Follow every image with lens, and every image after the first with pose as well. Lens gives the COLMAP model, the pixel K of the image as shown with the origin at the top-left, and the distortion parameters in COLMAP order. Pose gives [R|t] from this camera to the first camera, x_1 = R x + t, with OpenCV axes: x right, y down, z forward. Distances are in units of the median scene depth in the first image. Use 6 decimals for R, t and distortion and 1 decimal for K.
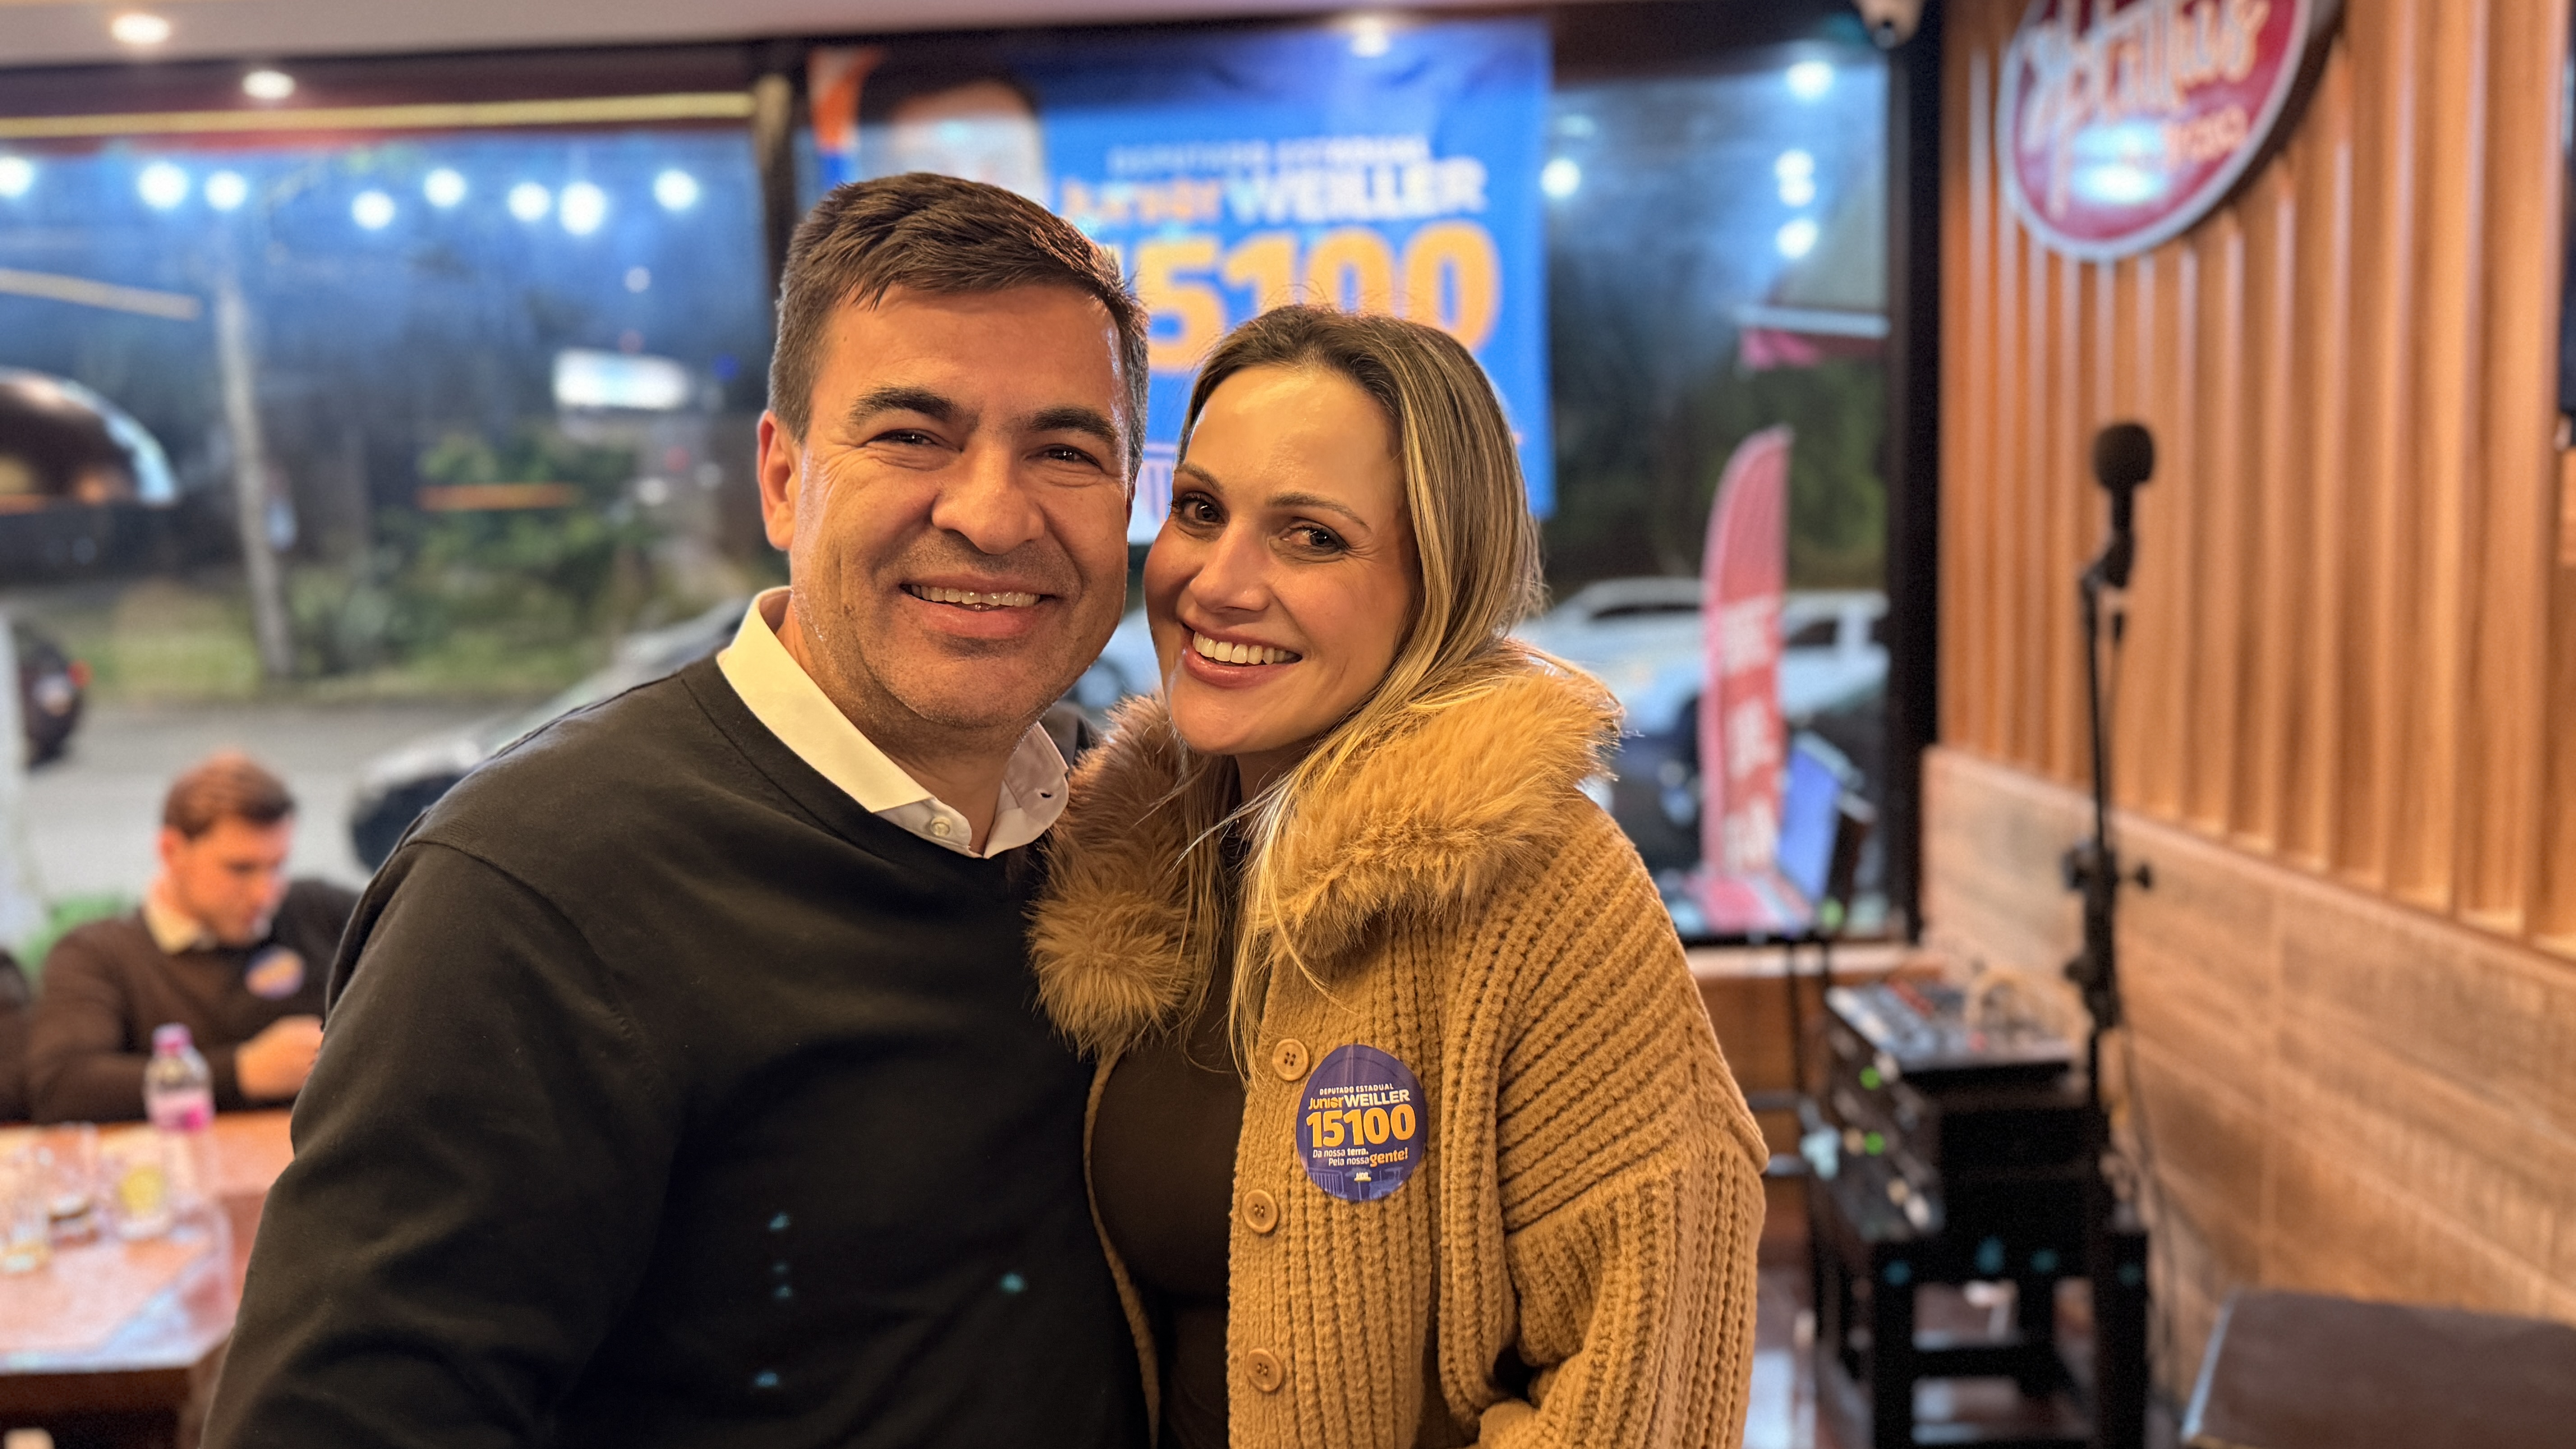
lens RADIAL K [[1823.5, 0, 1300.2], [0, 1823.5, 731.5], [0, 0, 1]] dist [0.046702, -0.051937]
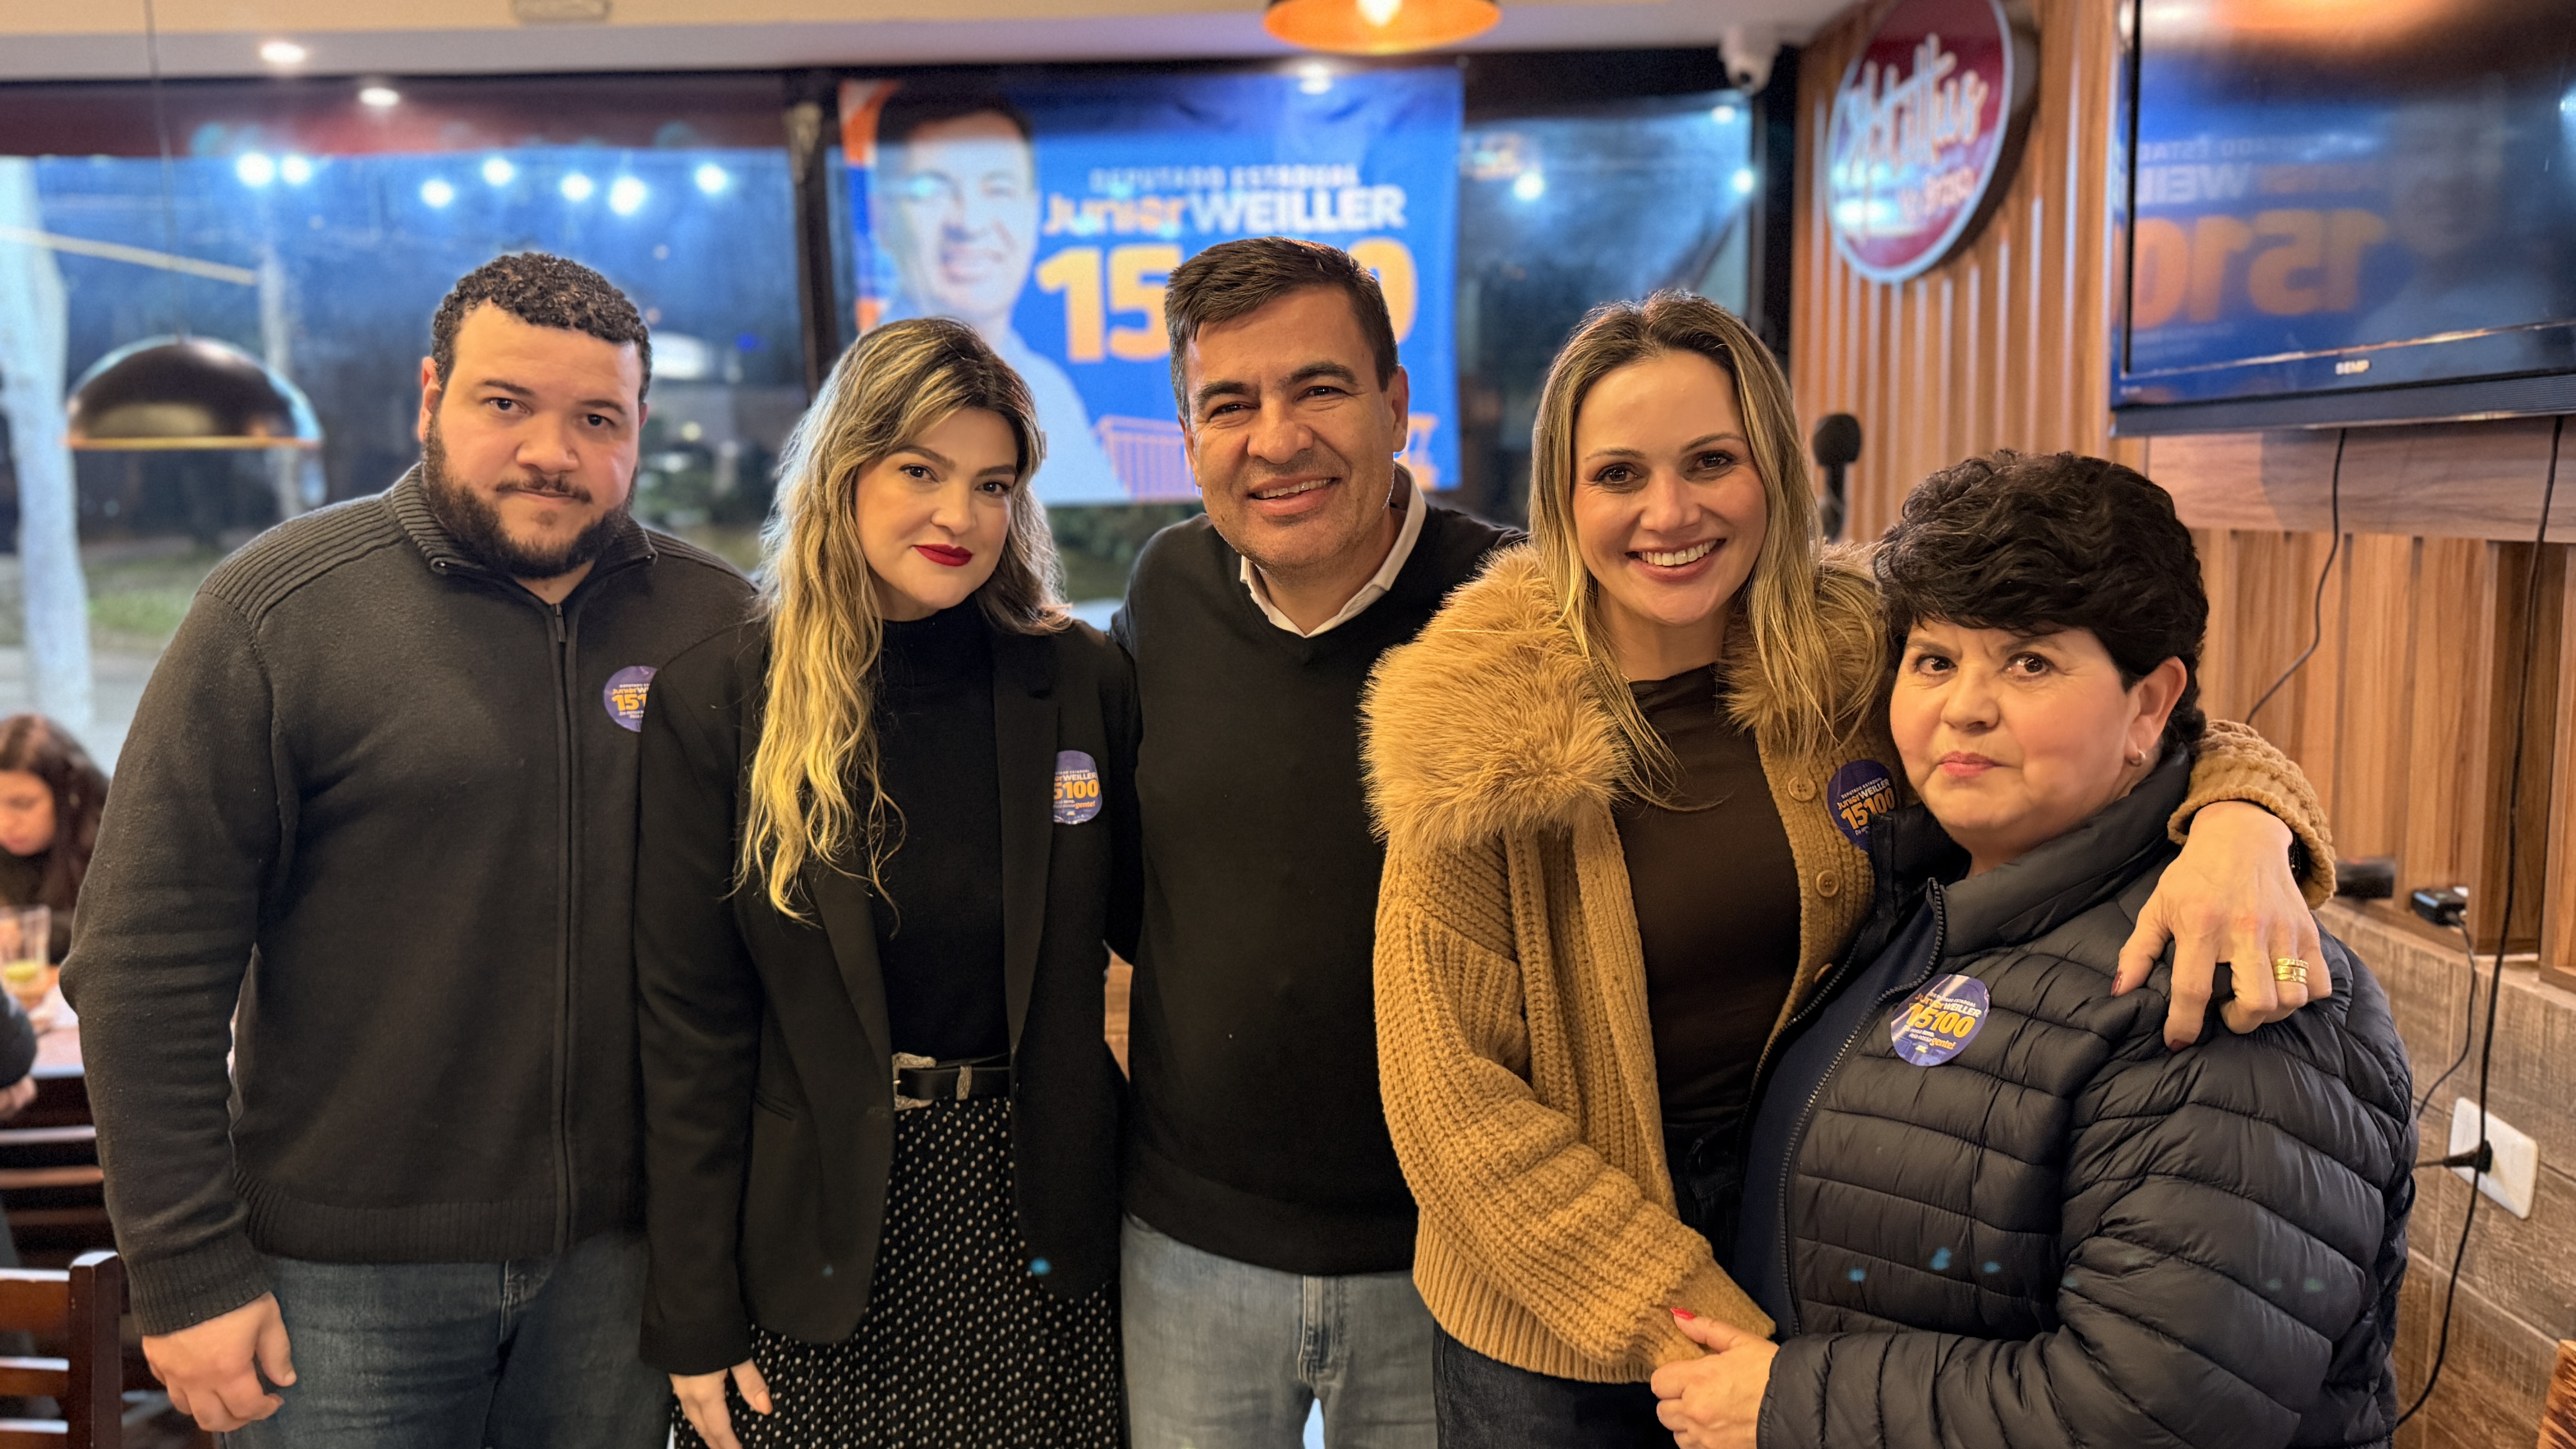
lens RADIAL K [[1825.7, 0, 1282.2], [0, 1825.7, 734.1], [0, 0, 1]] dist [0.057496, -0.066679]
pose [[0.999575, 0.024953, -0.015073, 0.048826], [-0.024842, 0.999663, 0.007467, 0.036944], [0.015254, -0.007090, 0.999859, -0.194708]]
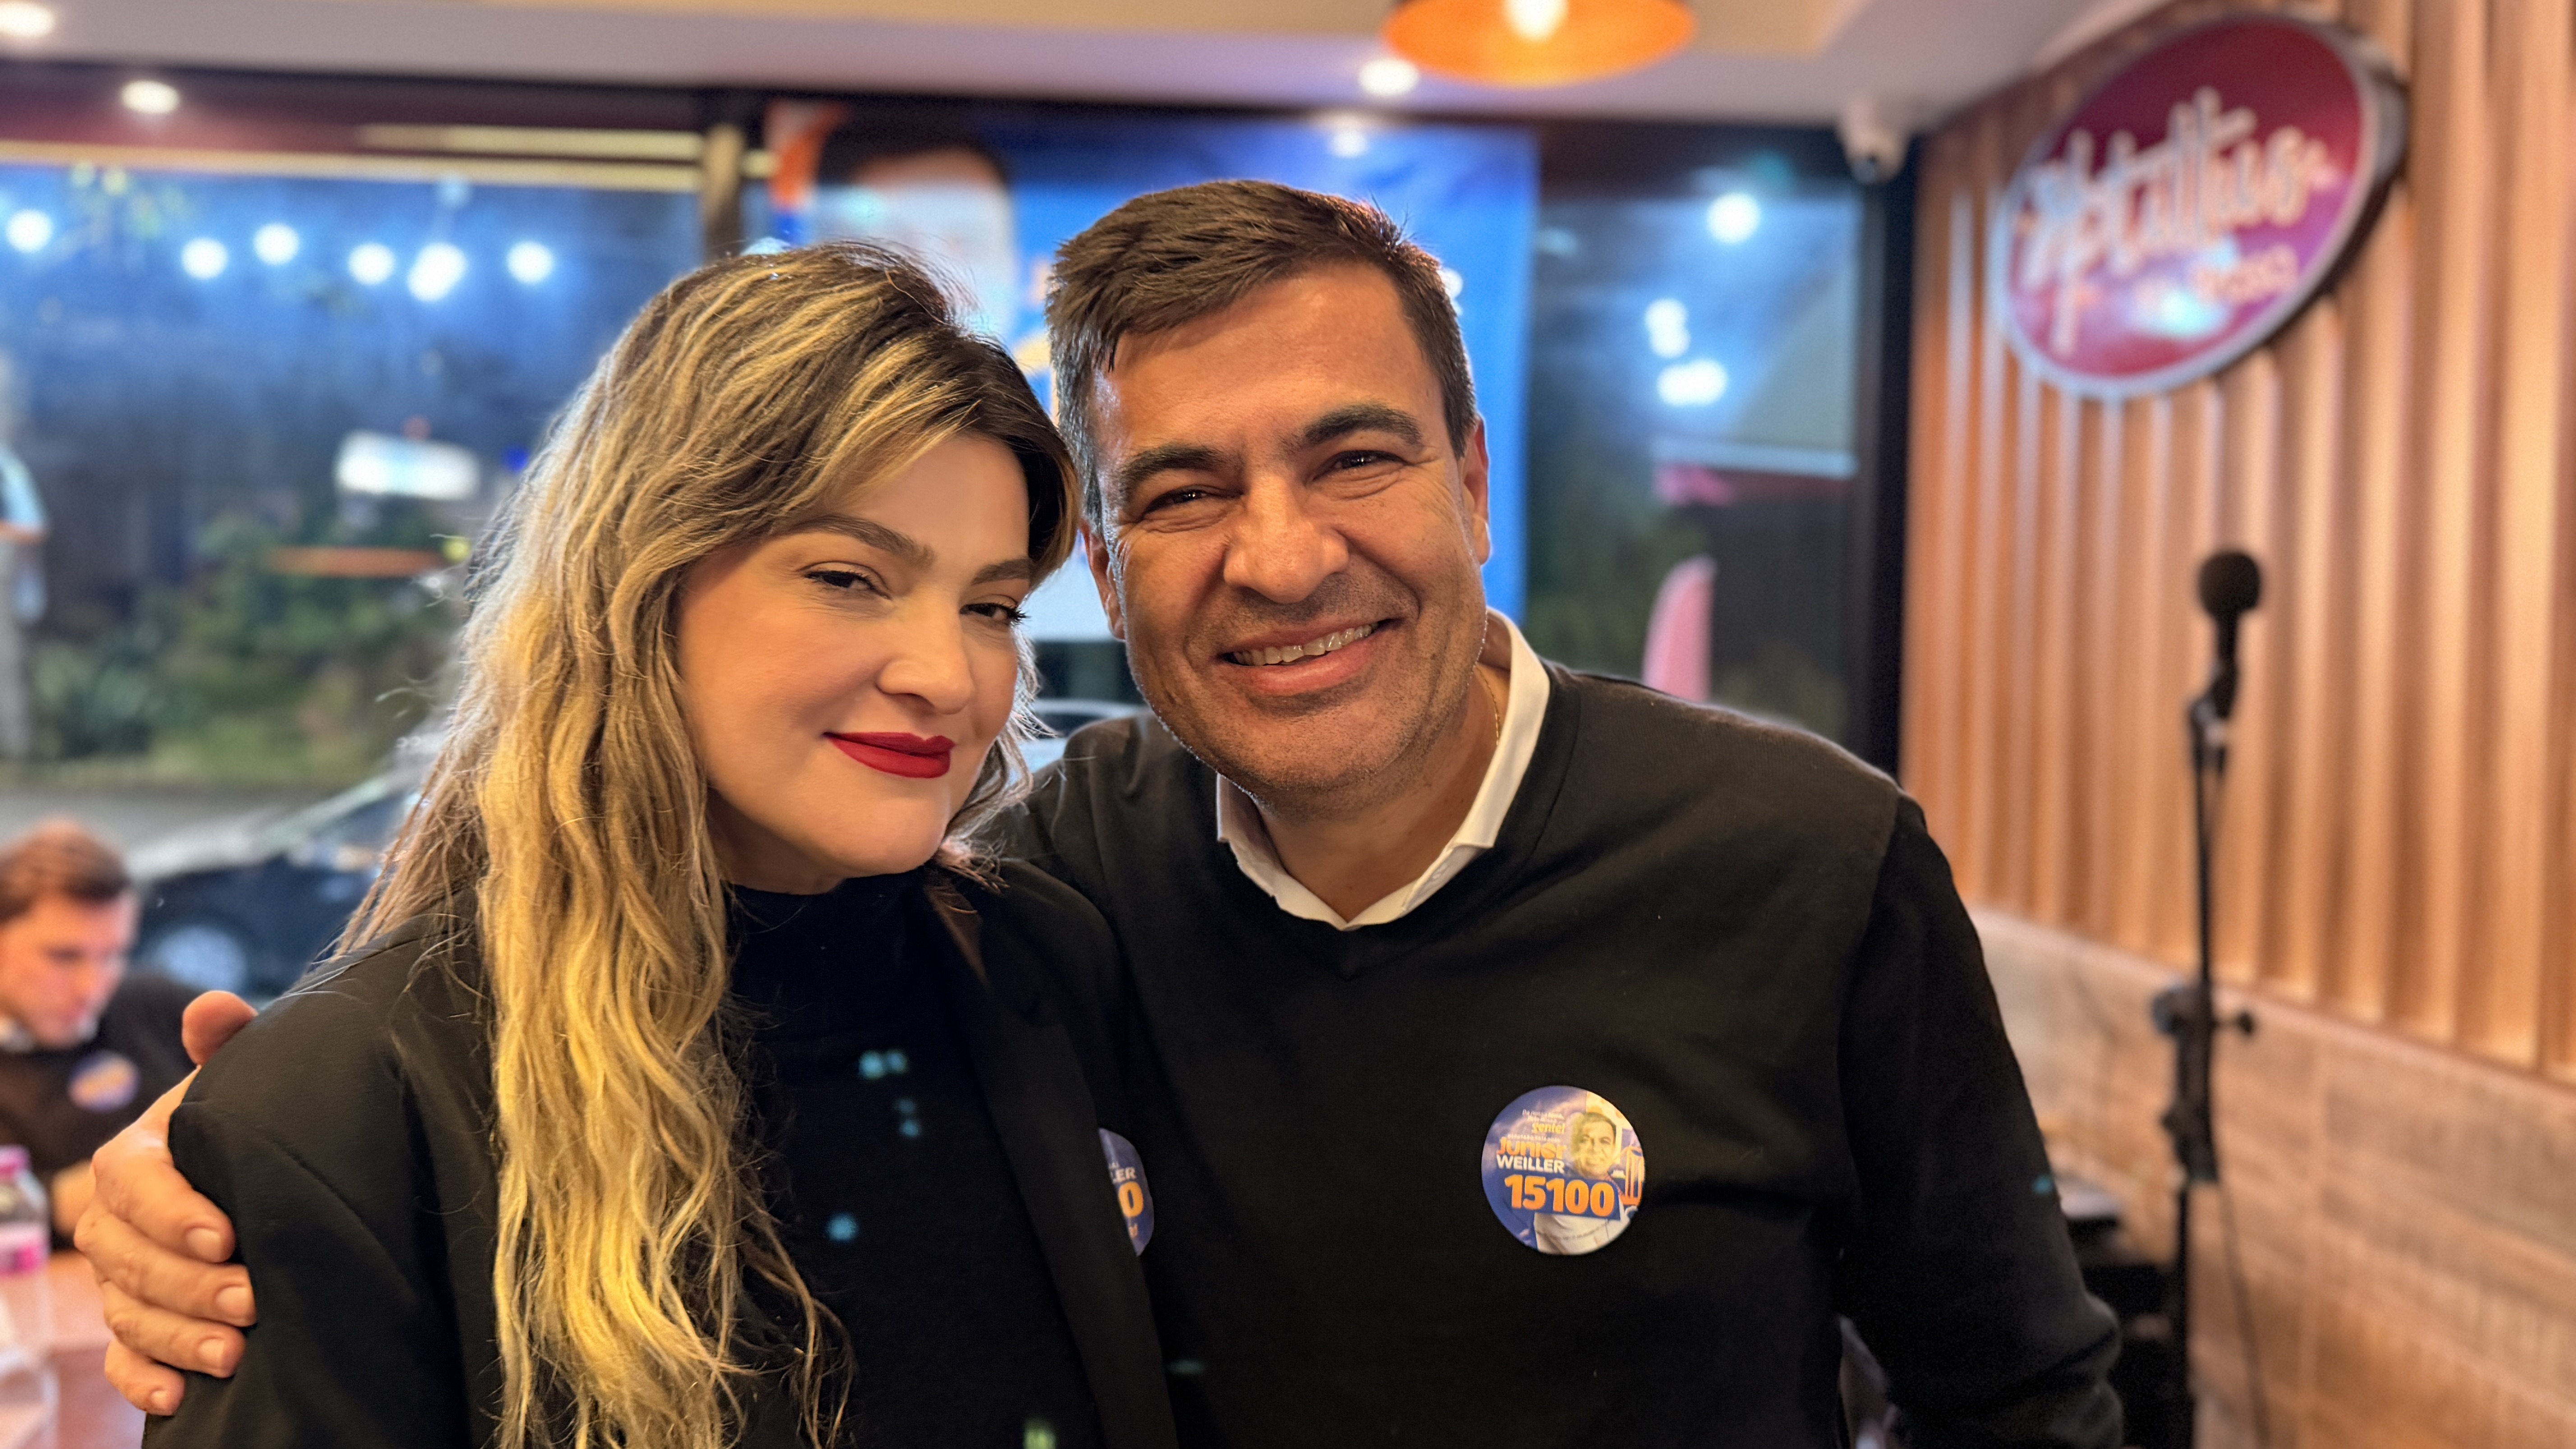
lens RADIAL K [[1823.5, 0, 1300.2], [0, 1823.5, 731.5], [0, 0, 1]] dist [0.046702, -0.051937]
pose [[0.993421, 0.042057, 0.106516, -0.085393], [-0.034500, 0.996821, -0.071817, 0.008908], [-0.109198, 0.067670, 0.991714, 0.059911]]
